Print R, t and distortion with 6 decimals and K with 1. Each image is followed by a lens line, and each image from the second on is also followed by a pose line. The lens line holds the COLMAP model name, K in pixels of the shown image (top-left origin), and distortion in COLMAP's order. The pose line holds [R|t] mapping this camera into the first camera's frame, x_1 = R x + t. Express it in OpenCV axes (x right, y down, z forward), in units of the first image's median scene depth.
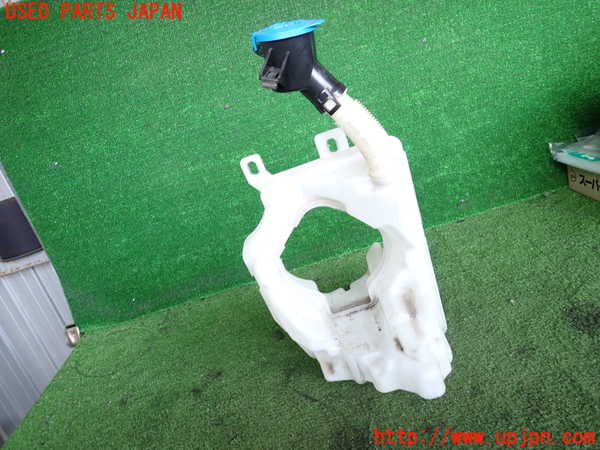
lens RADIAL K [[448.0, 0, 298.6], [0, 448.0, 226.0], [0, 0, 1]] dist [0.016092, -0.001740]
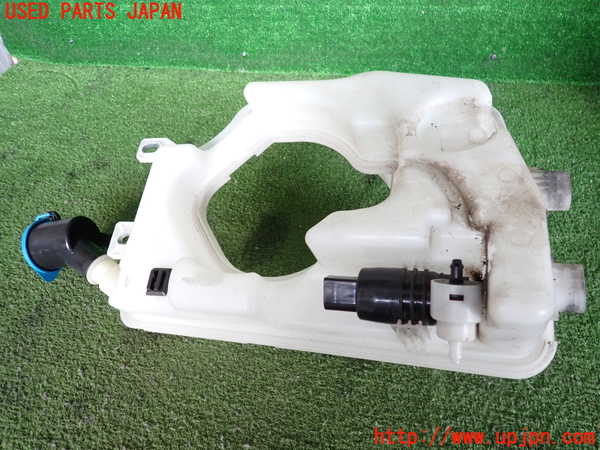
lens RADIAL K [[448.0, 0, 300.8], [0, 448.0, 224.4], [0, 0, 1]] dist [0.016092, -0.001740]
pose [[0.937656, 0.347180, -0.016372, 0.192936], [-0.301972, 0.837074, 0.456202, -0.071992], [0.172089, -0.422816, 0.889726, 0.198987]]
